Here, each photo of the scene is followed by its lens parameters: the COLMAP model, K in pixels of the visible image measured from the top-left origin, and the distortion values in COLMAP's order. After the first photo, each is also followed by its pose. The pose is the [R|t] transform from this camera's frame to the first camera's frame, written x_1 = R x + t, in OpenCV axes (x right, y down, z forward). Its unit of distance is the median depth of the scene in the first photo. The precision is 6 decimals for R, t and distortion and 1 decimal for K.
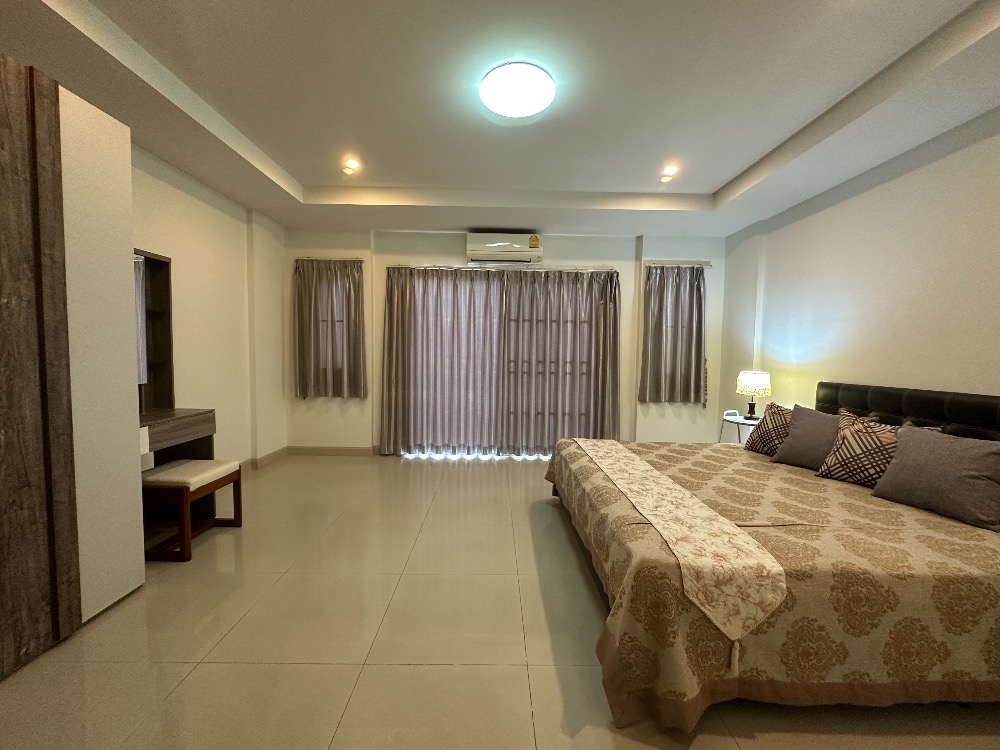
lens RADIAL K [[401.2, 0, 495.3], [0, 401.2, 375.2], [0, 0, 1]] dist [-0.001626, -0.000155]
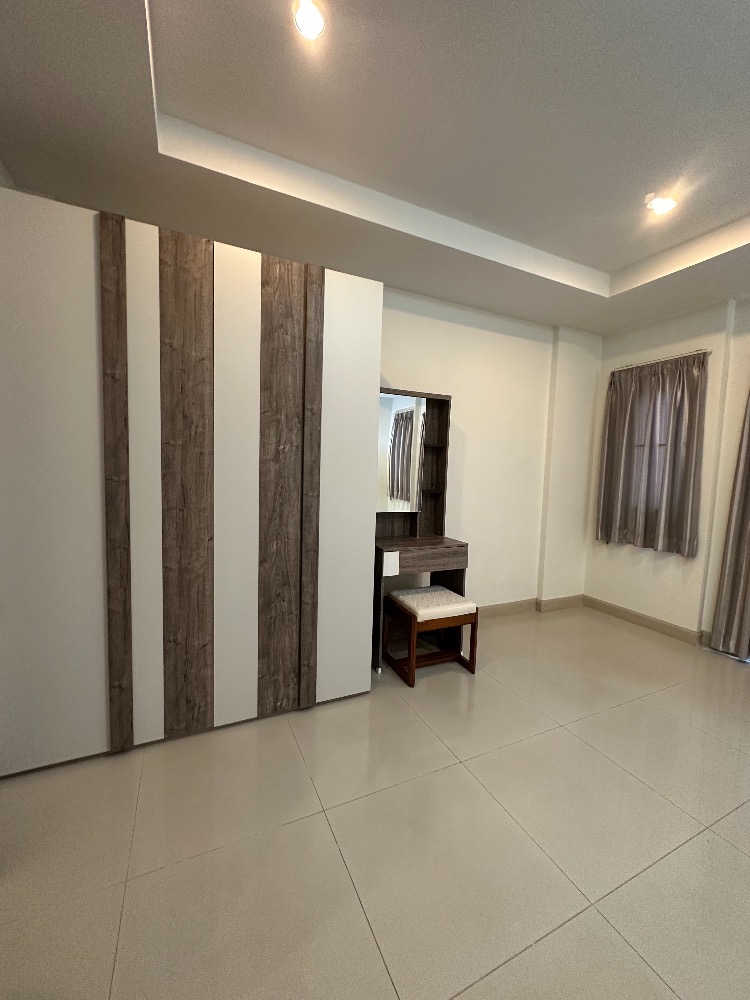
lens RADIAL K [[401.2, 0, 375.0], [0, 401.2, 500.0], [0, 0, 1]] dist [-0.001626, -0.000155]
pose [[0.427996, 0.069355, -0.901115, 0.102153], [-0.072700, 0.996462, 0.042164, -0.060171], [0.900852, 0.047465, 0.431524, 0.480419]]
